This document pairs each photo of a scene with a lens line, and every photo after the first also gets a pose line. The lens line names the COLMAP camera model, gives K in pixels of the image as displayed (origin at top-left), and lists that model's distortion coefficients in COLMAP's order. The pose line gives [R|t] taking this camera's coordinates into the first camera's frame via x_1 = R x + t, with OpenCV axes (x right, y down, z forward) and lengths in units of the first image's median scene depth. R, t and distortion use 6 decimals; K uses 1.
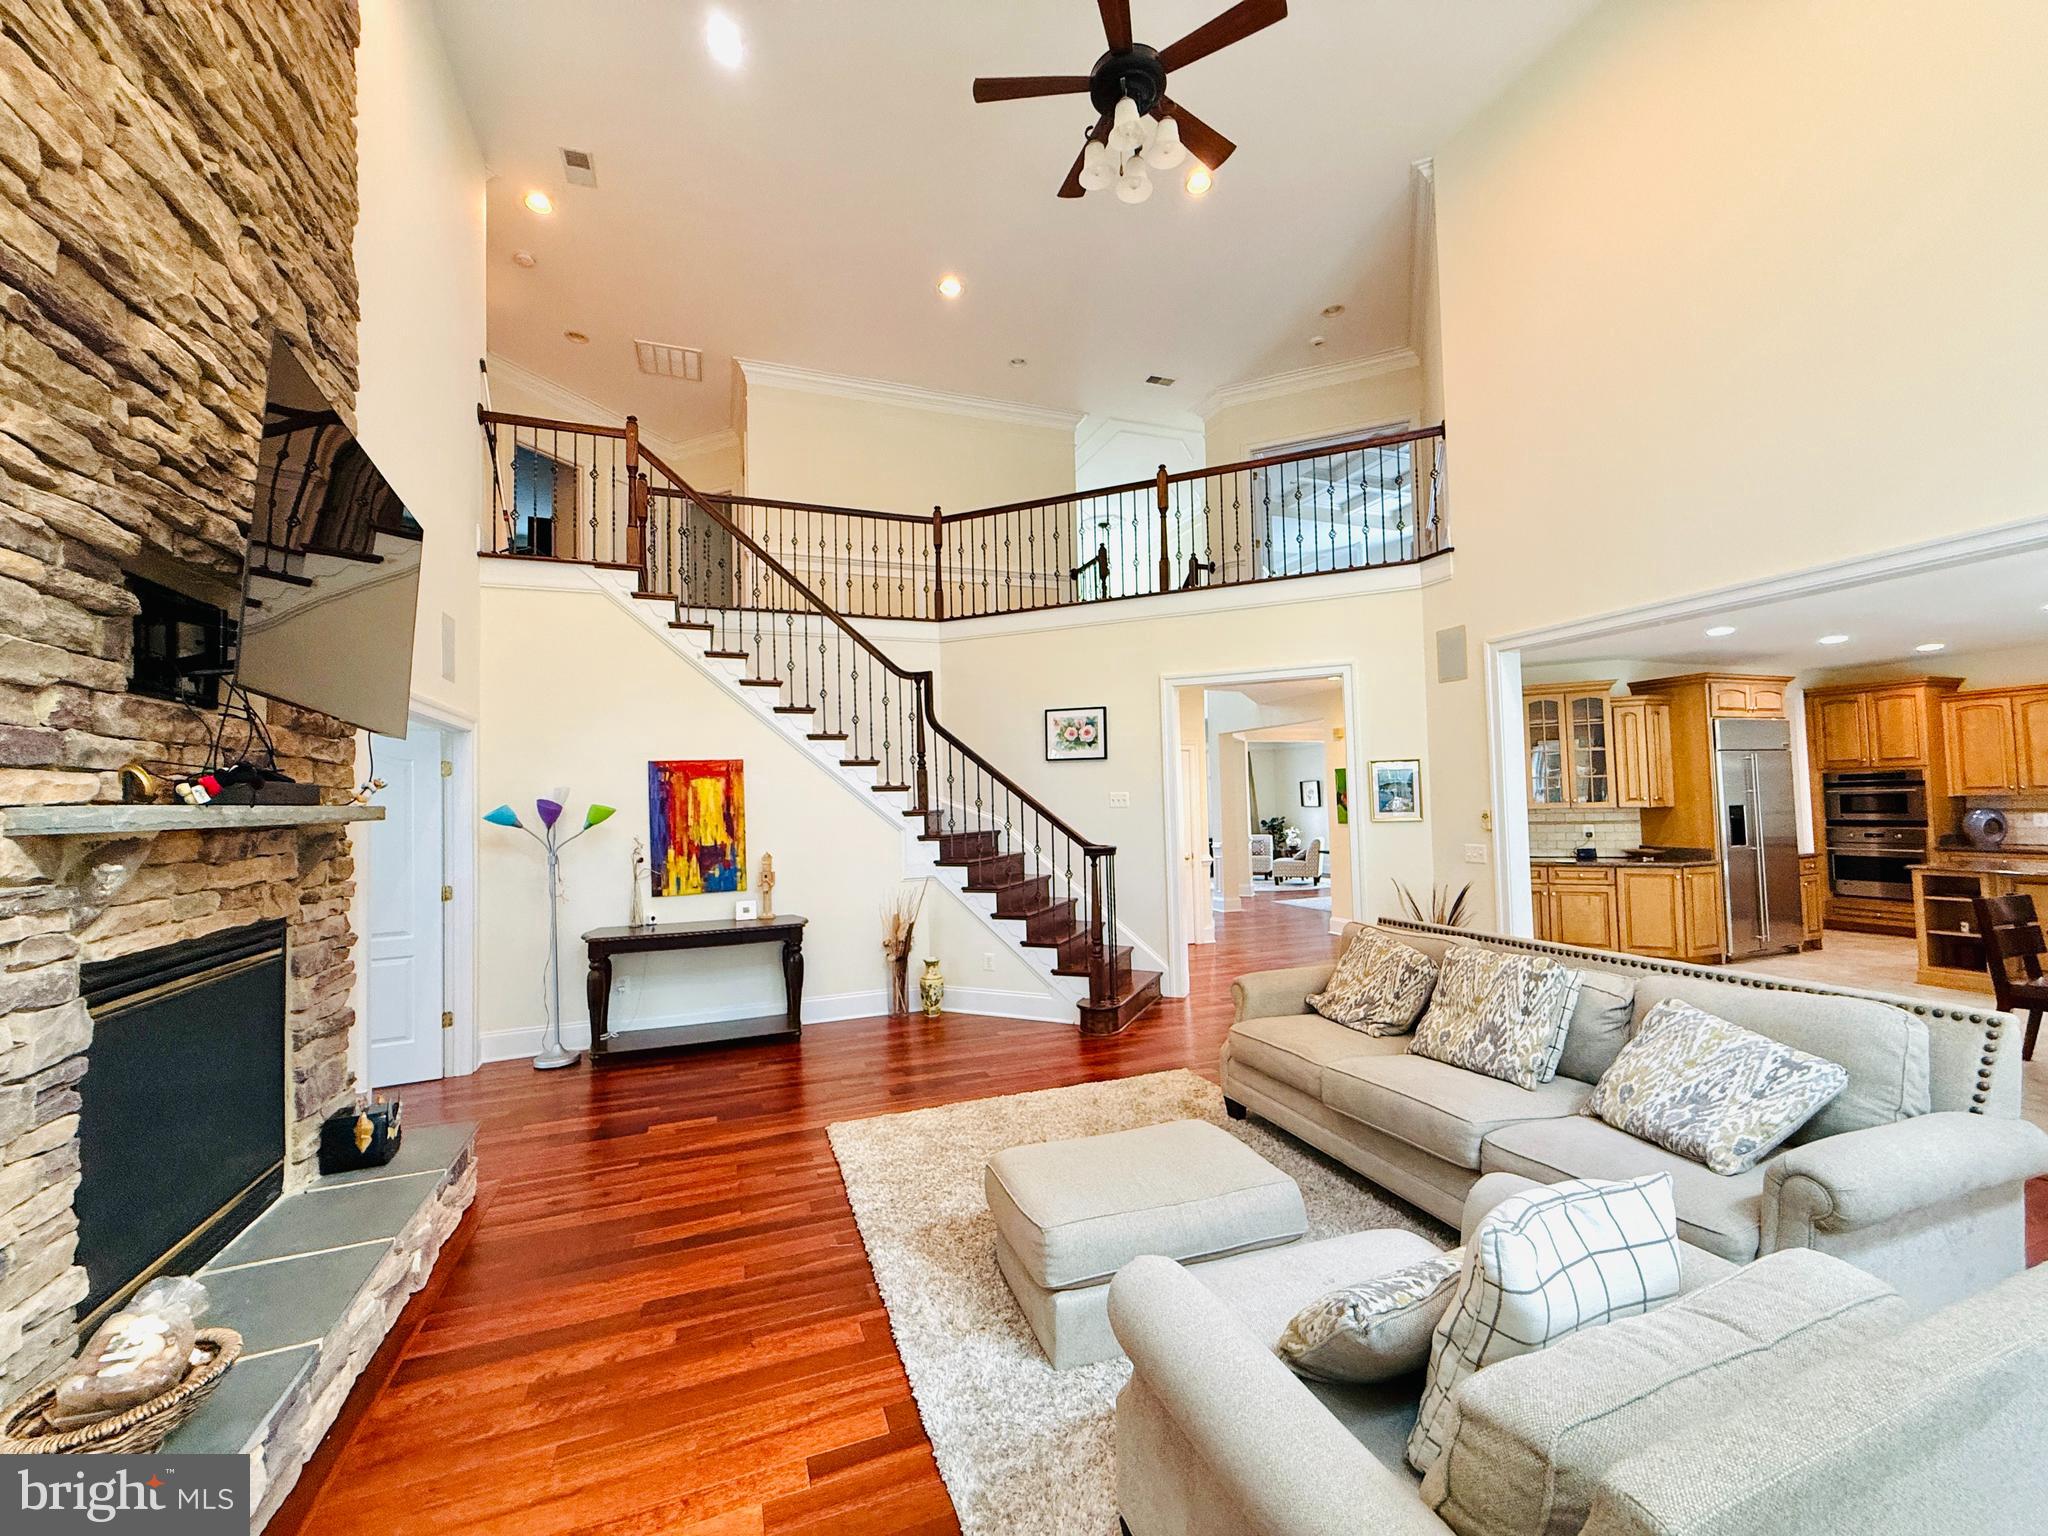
lens RADIAL K [[814.4, 0, 1020.4], [0, 814.4, 771.4], [0, 0, 1]] dist [-0.000224, -0.000014]
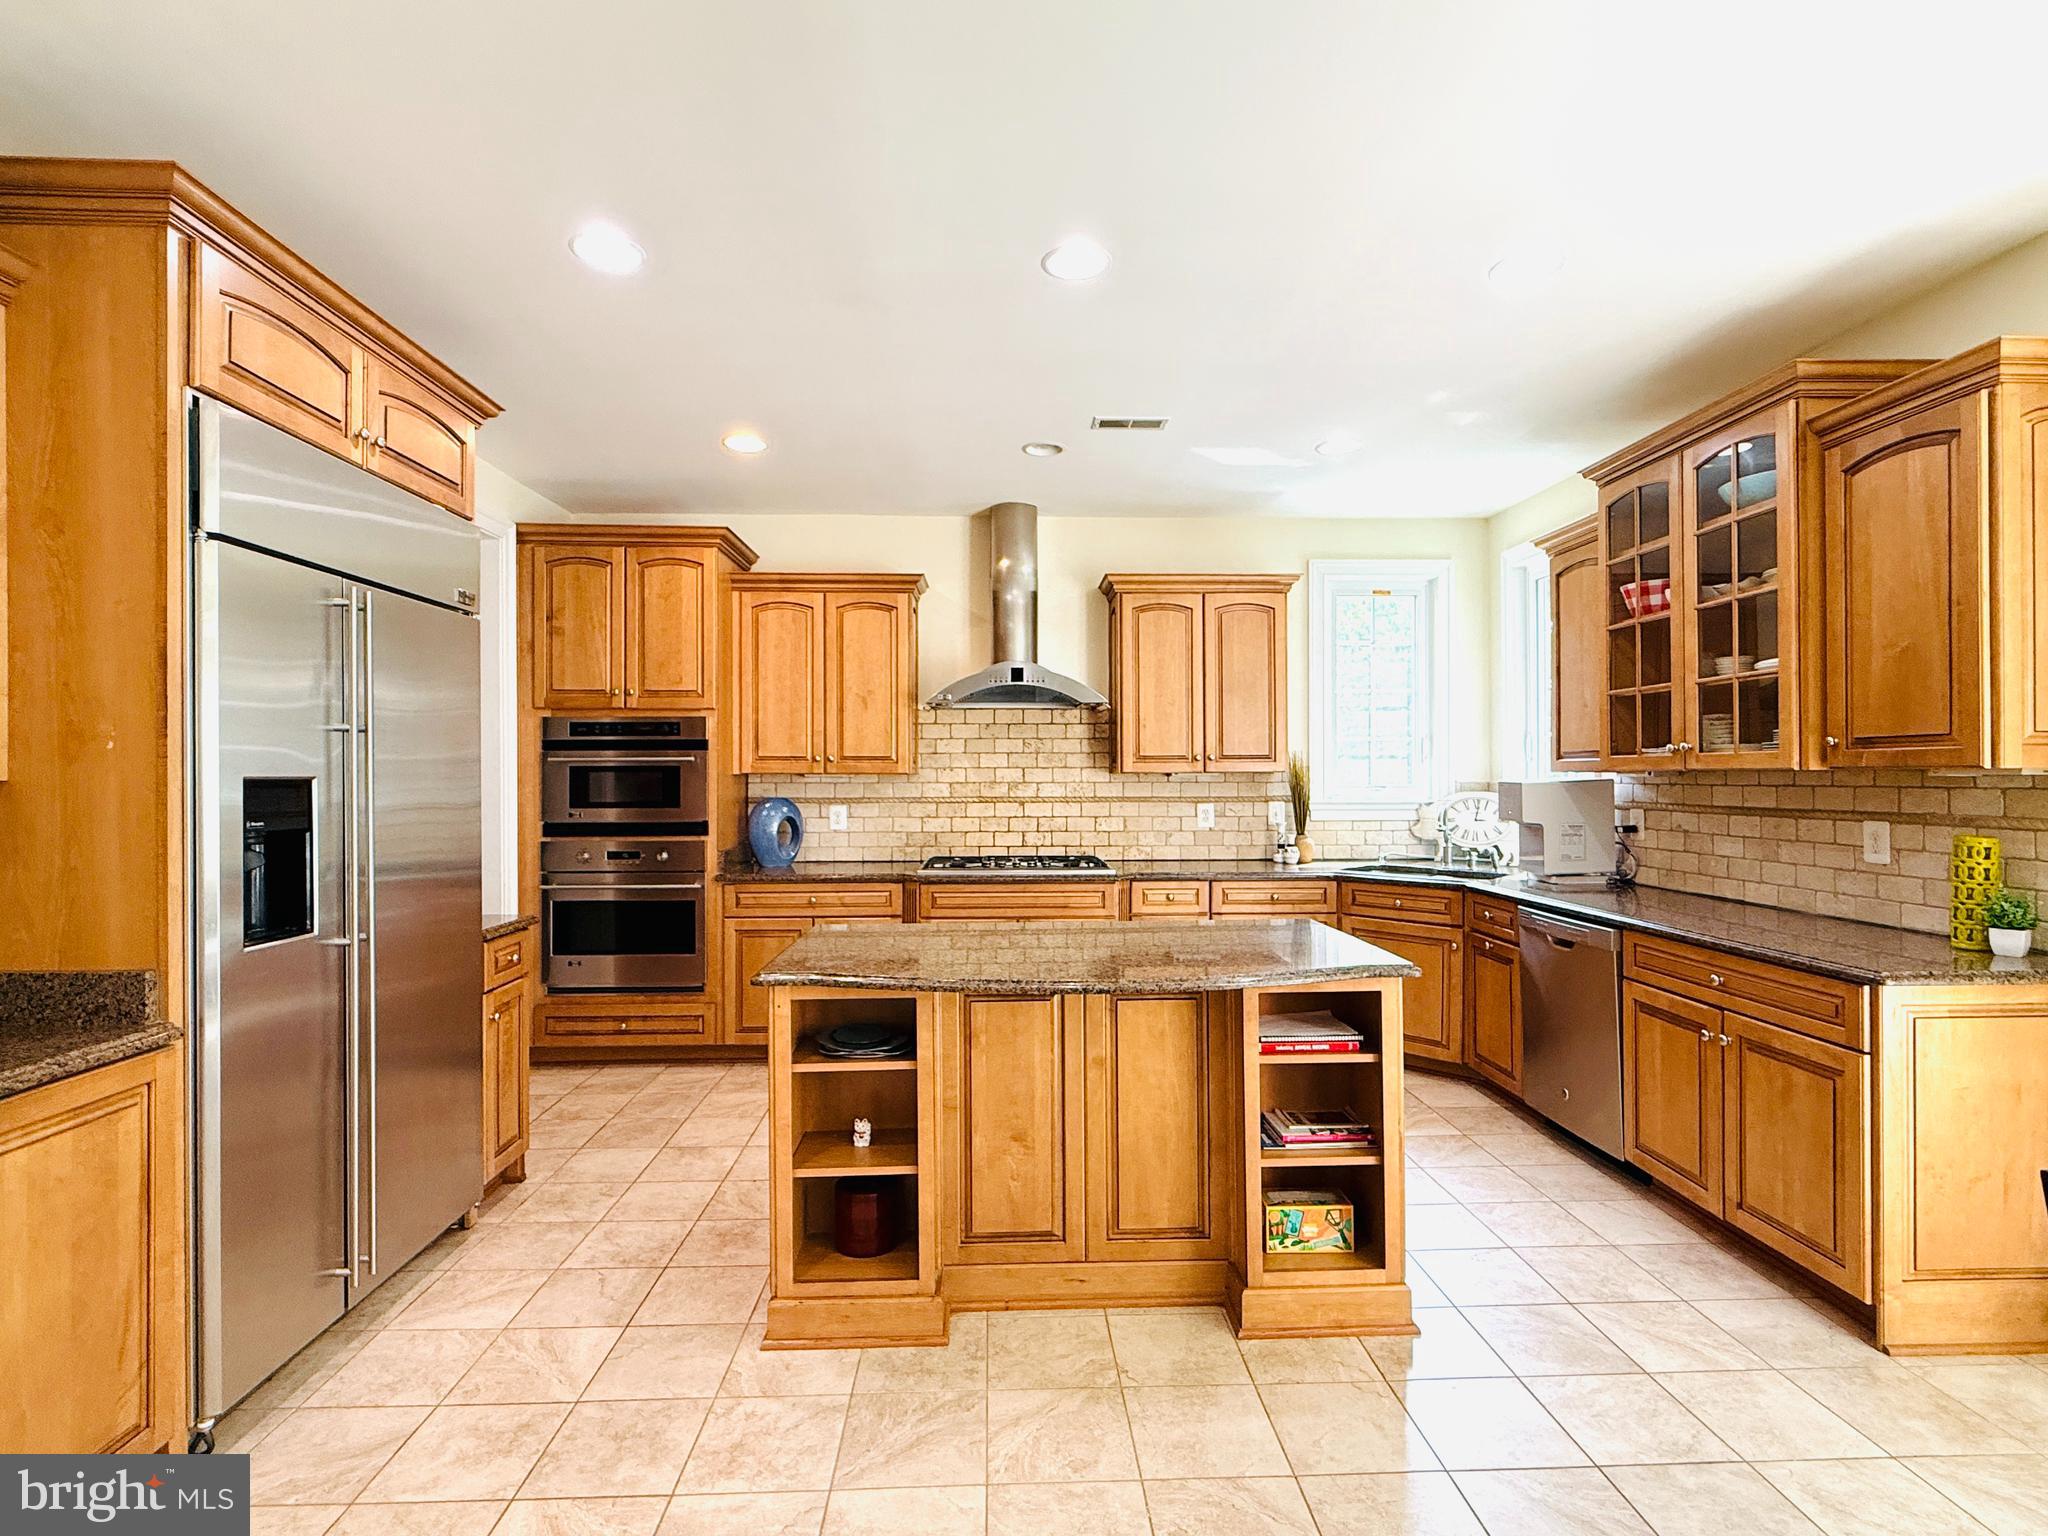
lens RADIAL K [[1011.4, 0, 1025.3], [0, 1011.4, 772.3], [0, 0, 1]] dist [-0.004259, -0.000300]
pose [[0.326074, 0.029805, 0.944874, 0.602263], [-0.044476, 0.998880, -0.016161, 0.031806], [-0.944297, -0.036754, 0.327034, 0.622218]]
